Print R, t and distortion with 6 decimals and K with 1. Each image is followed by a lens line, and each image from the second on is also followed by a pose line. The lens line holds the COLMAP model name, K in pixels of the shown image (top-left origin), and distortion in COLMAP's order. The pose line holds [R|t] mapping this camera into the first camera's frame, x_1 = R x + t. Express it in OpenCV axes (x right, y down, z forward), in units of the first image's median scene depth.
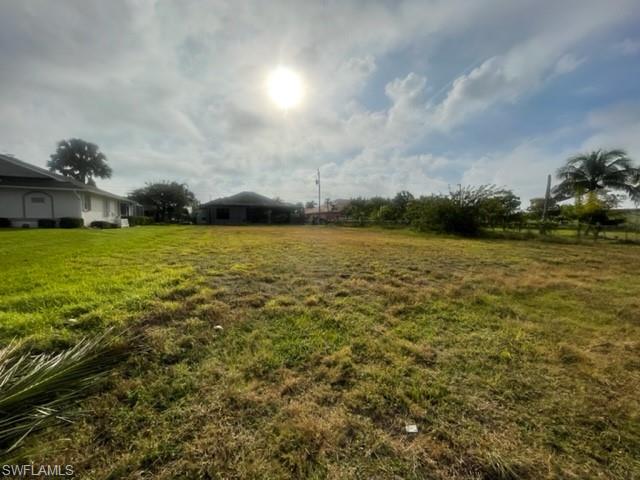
lens RADIAL K [[258.5, 0, 318.9], [0, 258.5, 240.0], [0, 0, 1]] dist [-0.005783, 0.001207]
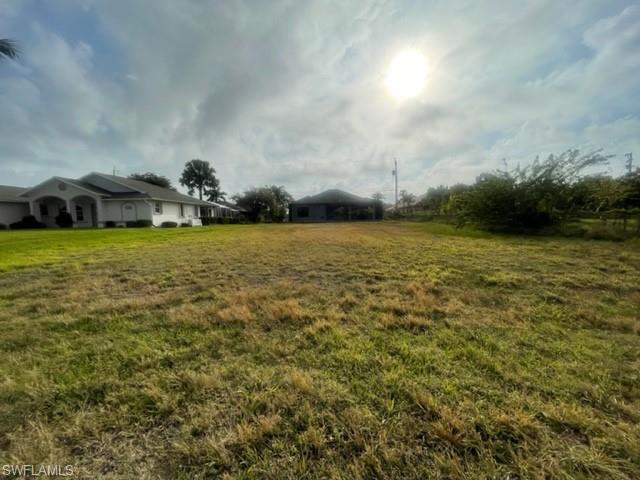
lens RADIAL K [[258.5, 0, 317.7], [0, 258.5, 240.1], [0, 0, 1]] dist [-0.005783, 0.001207]
pose [[0.895477, 0.011859, -0.444950, 0.500875], [-0.005181, 0.999855, 0.016221, -0.006418], [0.445078, -0.012220, 0.895408, 0.200180]]
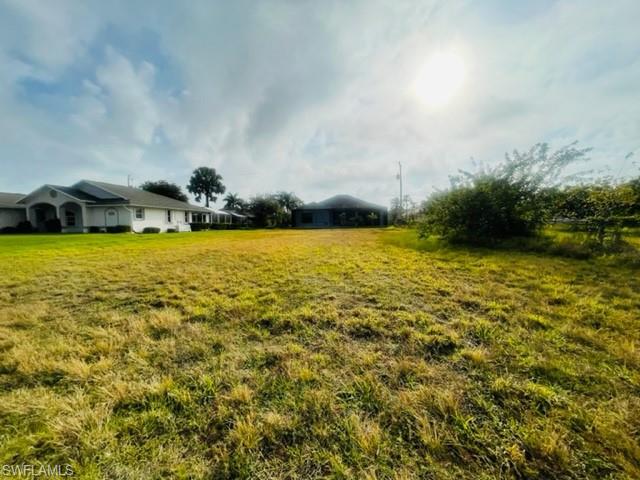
lens RADIAL K [[258.5, 0, 318.3], [0, 258.5, 237.6], [0, 0, 1]] dist [-0.005783, 0.001207]
pose [[0.845046, 0.006871, -0.534649, 0.719581], [-0.016882, 0.999762, -0.013834, -0.020631], [0.534426, 0.020716, 0.844961, 0.417328]]
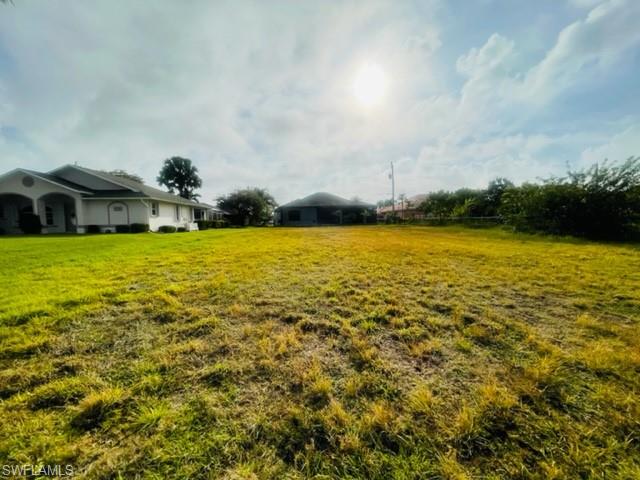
lens RADIAL K [[258.5, 0, 316.8], [0, 258.5, 238.5], [0, 0, 1]] dist [-0.005783, 0.001207]
pose [[0.944689, -0.003524, -0.327948, 0.145562], [0.002005, 0.999986, -0.004969, -0.014725], [0.327961, 0.004036, 0.944683, 0.205880]]
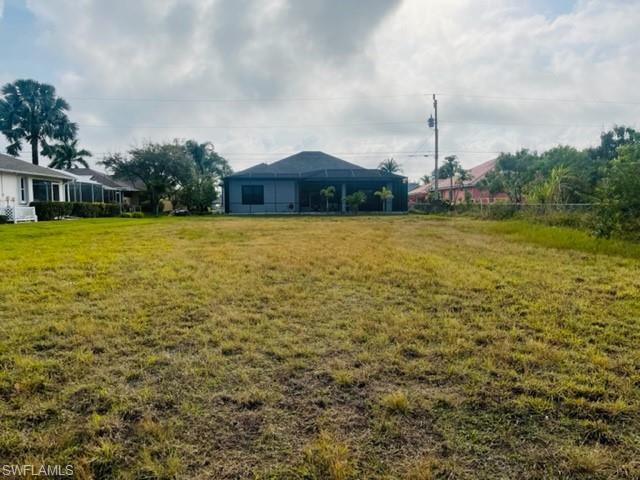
lens RADIAL K [[485.1, 0, 321.7], [0, 485.1, 238.8], [0, 0, 1]] dist [0.043399, -0.050600]
pose [[0.937338, 0.012488, -0.348197, 0.365444], [-0.013925, 0.999902, -0.001622, -0.027266], [0.348142, 0.006369, 0.937420, 0.312688]]
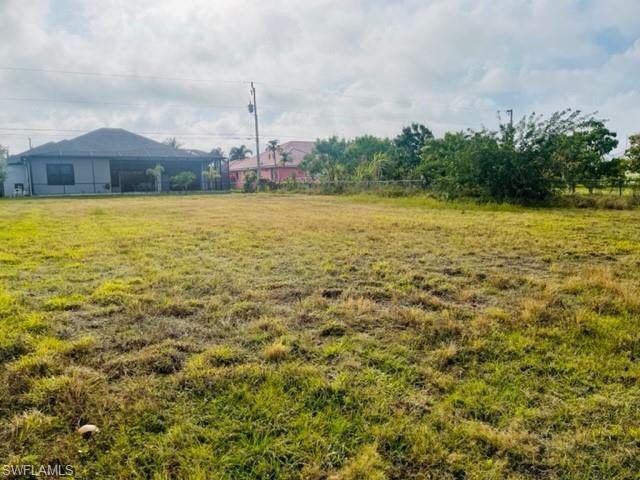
lens RADIAL K [[485.1, 0, 321.3], [0, 485.1, 239.9], [0, 0, 1]] dist [0.043399, -0.050600]
pose [[0.990624, -0.041435, 0.130180, -0.017168], [0.035679, 0.998293, 0.046241, -0.005691], [-0.131874, -0.041162, 0.990411, 0.019662]]
